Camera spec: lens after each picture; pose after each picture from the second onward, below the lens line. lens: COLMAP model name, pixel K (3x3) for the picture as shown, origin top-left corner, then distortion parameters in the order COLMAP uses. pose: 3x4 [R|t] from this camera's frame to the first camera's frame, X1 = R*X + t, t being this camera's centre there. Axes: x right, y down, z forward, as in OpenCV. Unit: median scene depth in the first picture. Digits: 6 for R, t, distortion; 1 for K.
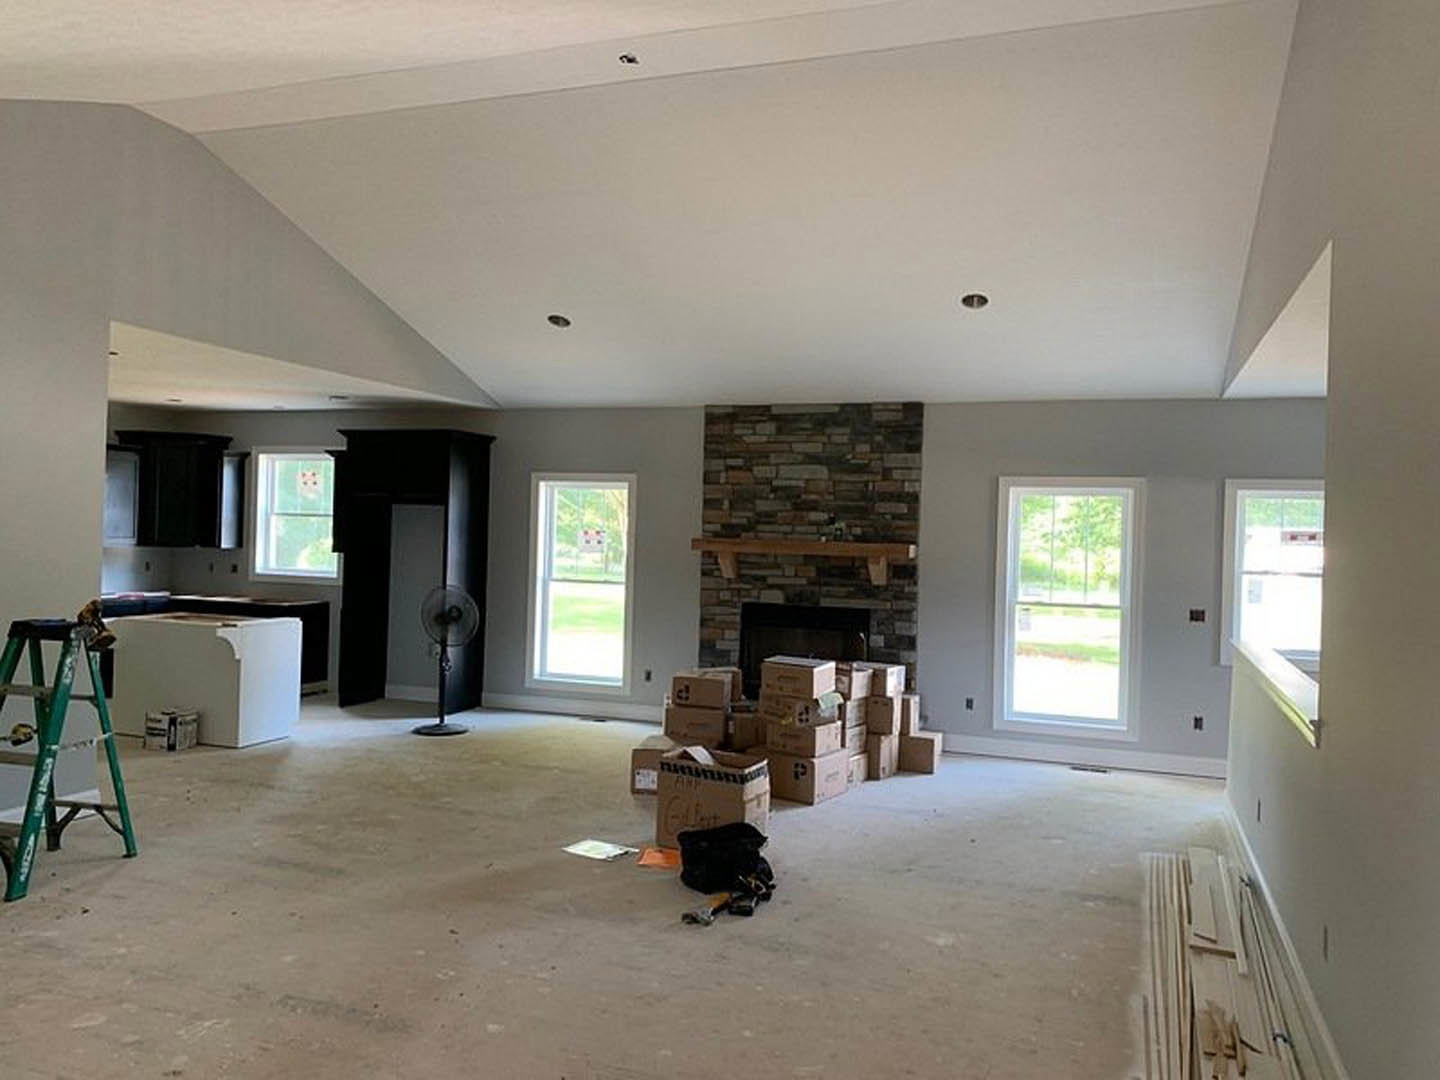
lens RADIAL K [[1097.5, 0, 727.6], [0, 1097.5, 535.2], [0, 0, 1]] dist [-0.001311, -0.003300]
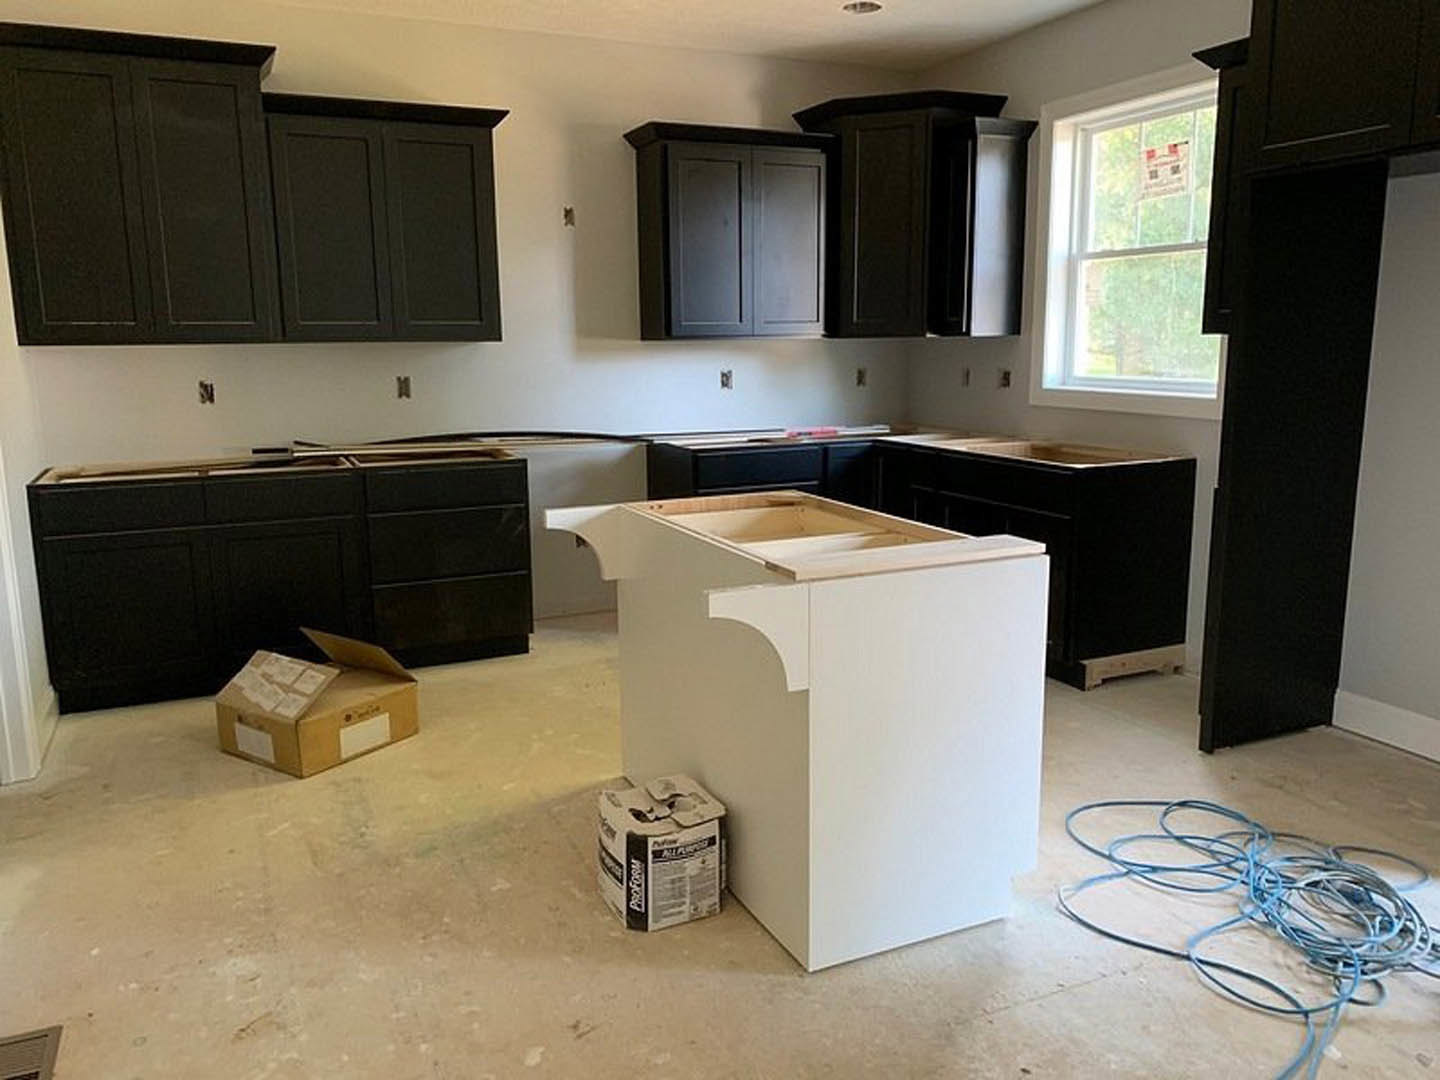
lens RADIAL K [[1097.5, 0, 727.6], [0, 1097.5, 535.2], [0, 0, 1]] dist [-0.001311, -0.003300]
pose [[0.698465, 0.089166, -0.710067, -0.194891], [0.030484, 0.987600, 0.154003, 0.021050], [0.714994, -0.129211, 0.687086, 0.598879]]
